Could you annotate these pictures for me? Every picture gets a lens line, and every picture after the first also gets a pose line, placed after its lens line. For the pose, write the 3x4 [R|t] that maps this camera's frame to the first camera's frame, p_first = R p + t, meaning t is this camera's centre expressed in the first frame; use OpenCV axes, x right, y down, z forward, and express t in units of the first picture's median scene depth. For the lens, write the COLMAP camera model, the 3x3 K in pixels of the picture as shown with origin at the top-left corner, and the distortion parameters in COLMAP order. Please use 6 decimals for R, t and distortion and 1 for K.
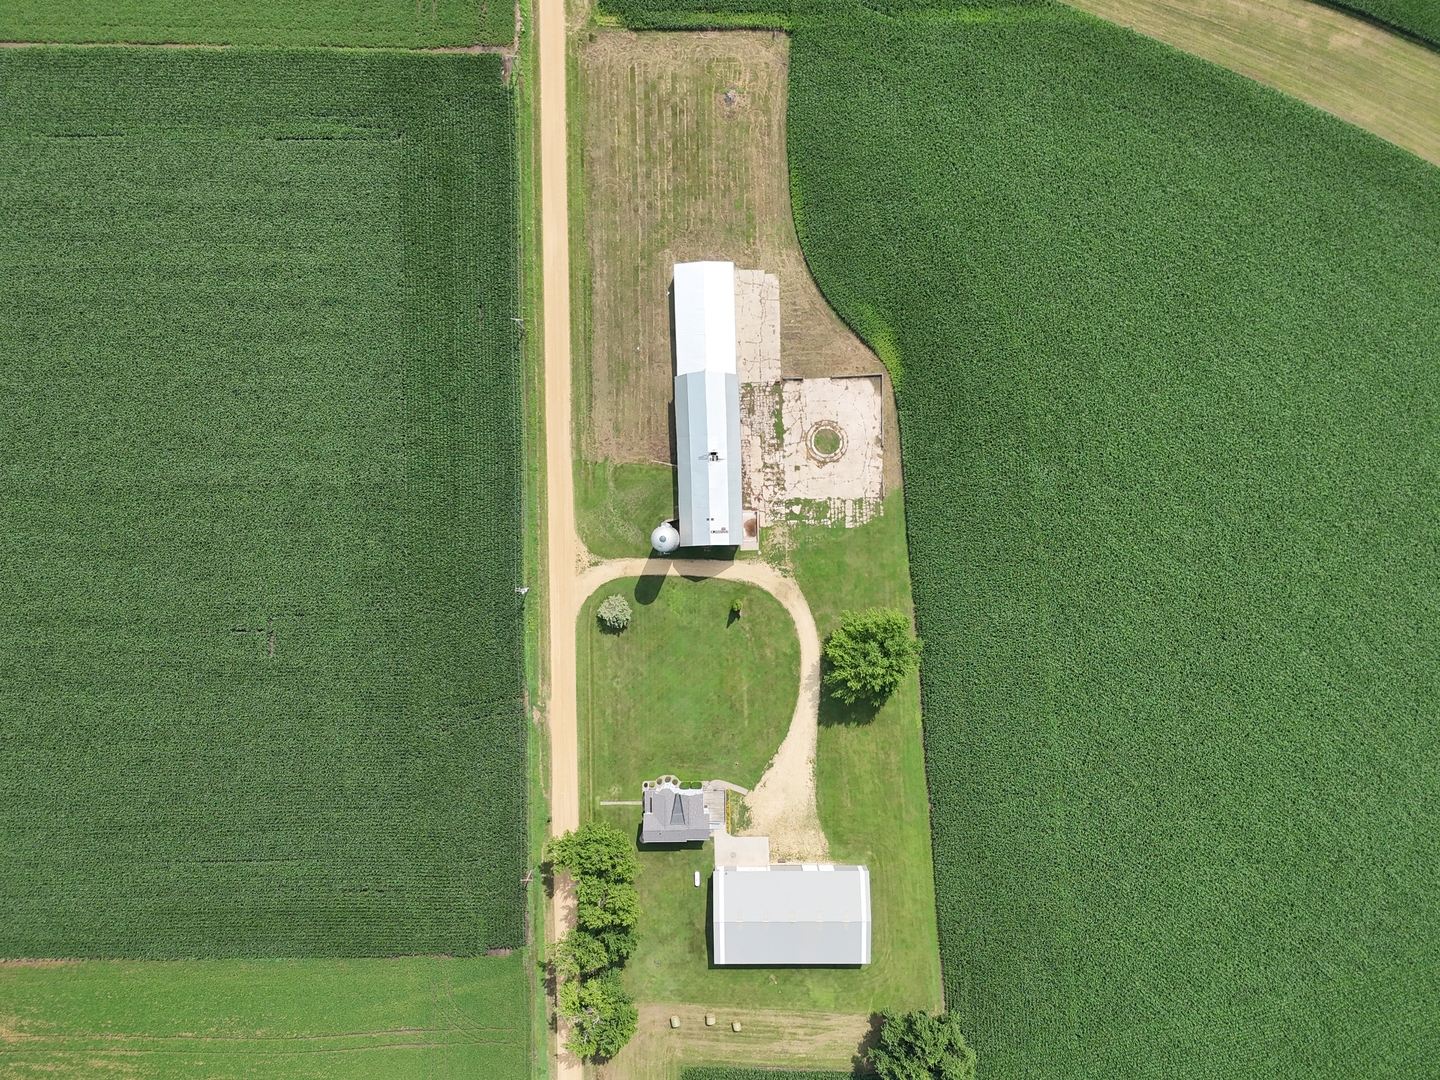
lens RADIAL K [[1053.2, 0, 716.1], [0, 1053.2, 540.9], [0, 0, 1]] dist [0.103158, -0.106659]
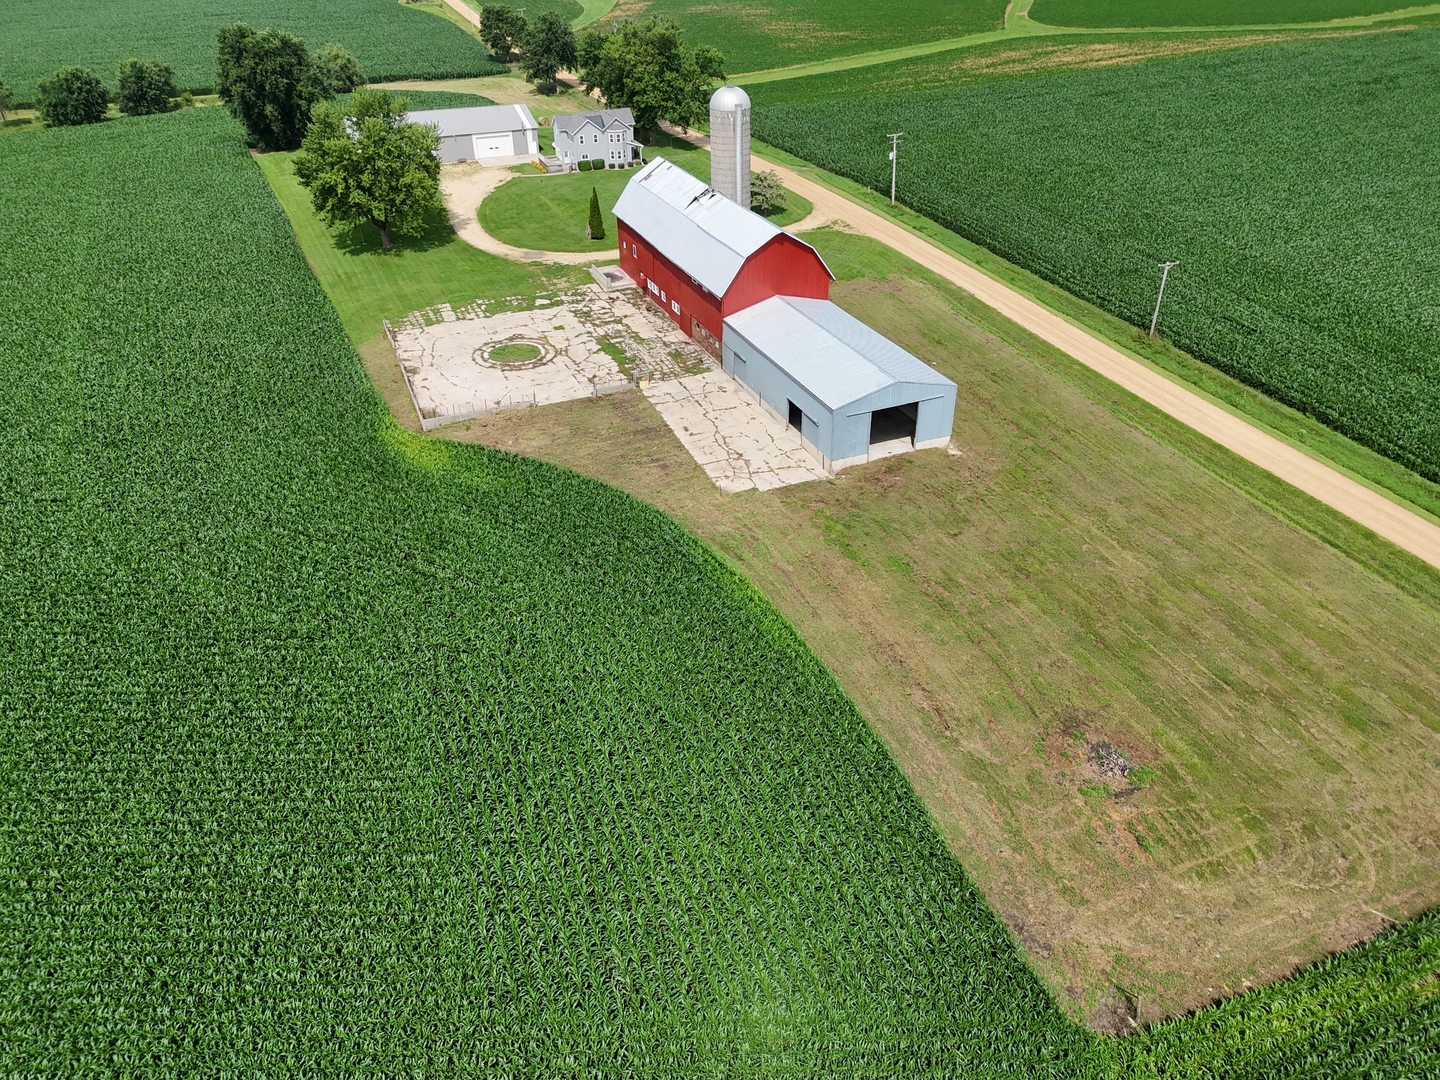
lens RADIAL K [[1053.2, 0, 716.1], [0, 1053.2, 540.9], [0, 0, 1]] dist [0.103158, -0.106659]
pose [[-0.932622, 0.215644, -0.289334, 0.181617], [-0.359813, -0.494832, 0.790997, -0.576750], [0.027402, 0.841807, 0.539083, 0.803203]]
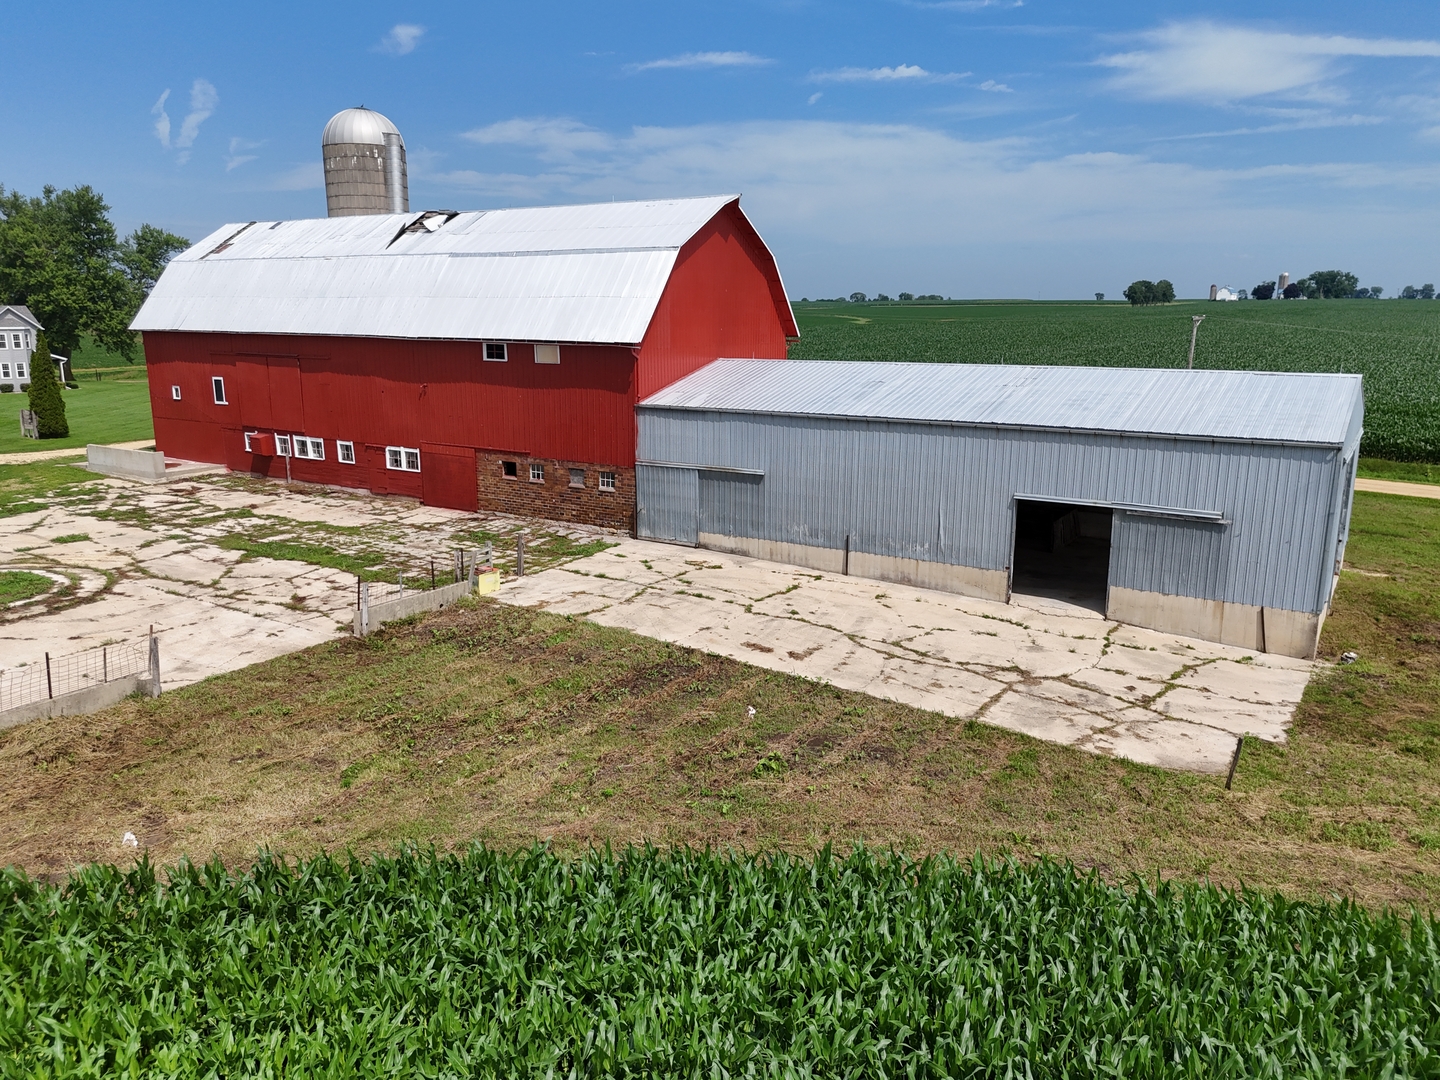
lens RADIAL K [[1053.2, 0, 716.1], [0, 1053.2, 540.9], [0, 0, 1]] dist [0.103158, -0.106659]
pose [[-0.564549, 0.190853, -0.803032, 0.165276], [-0.825387, -0.125165, 0.550518, -0.266887], [0.004557, 0.973606, 0.228189, 0.957705]]
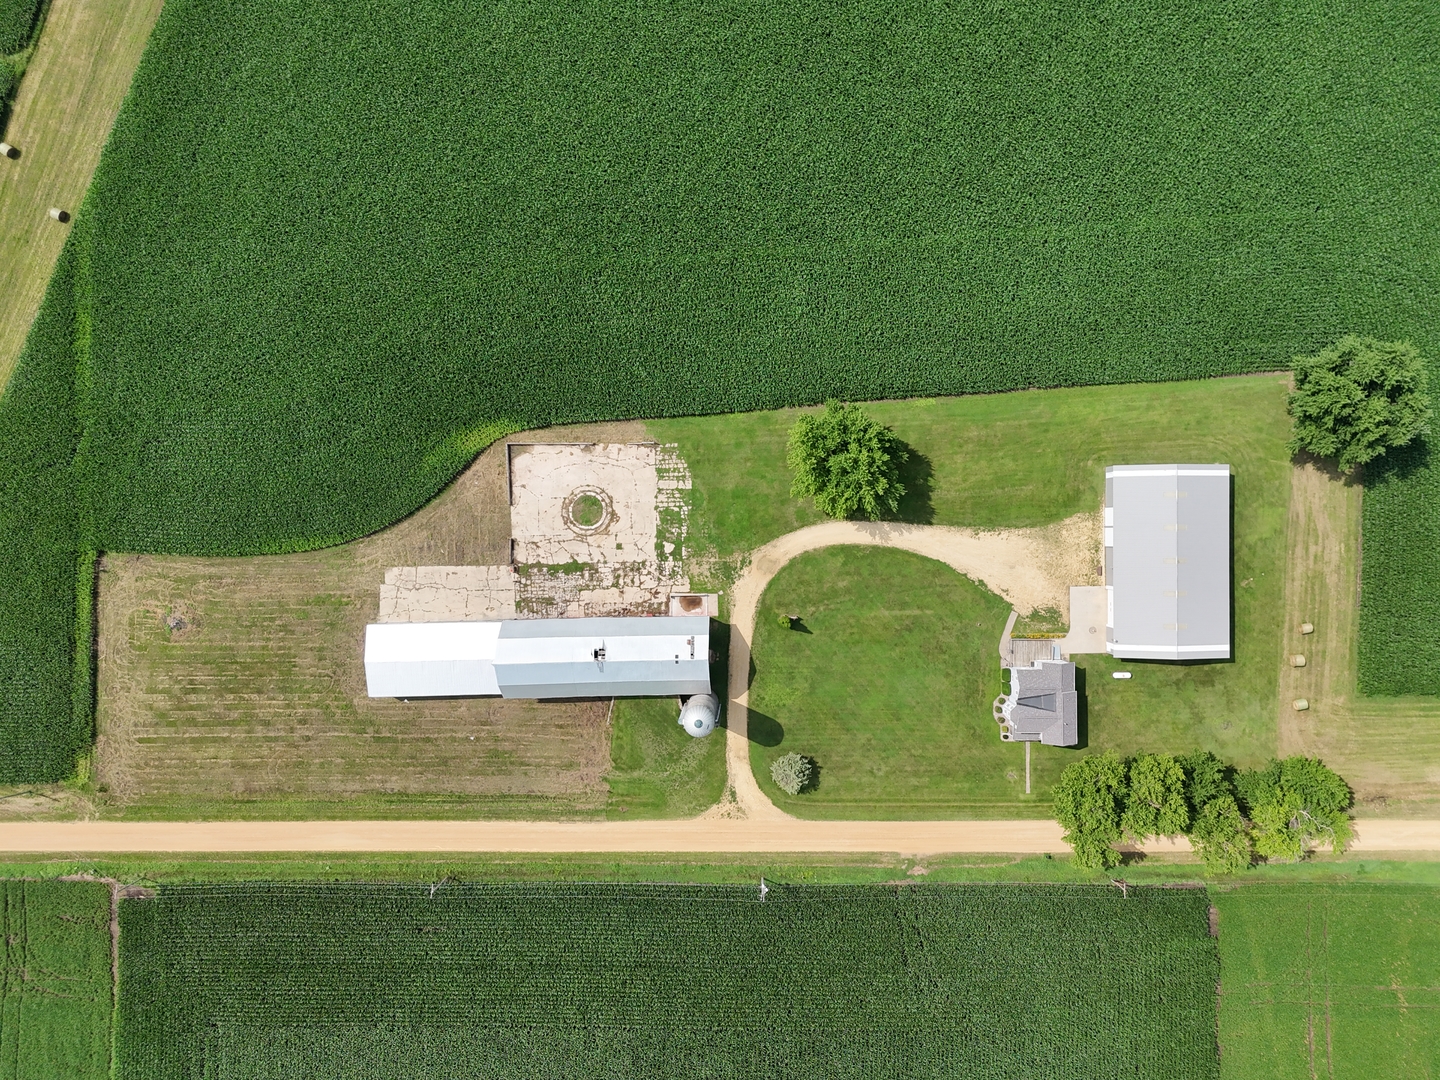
lens RADIAL K [[1053.2, 0, 716.1], [0, 1053.2, 540.9], [0, 0, 1]] dist [0.103158, -0.106659]
pose [[0.008173, -0.999907, 0.010920, 0.072983], [0.999565, 0.007859, -0.028423, 0.030491], [0.028335, 0.011148, 0.999536, 0.175427]]
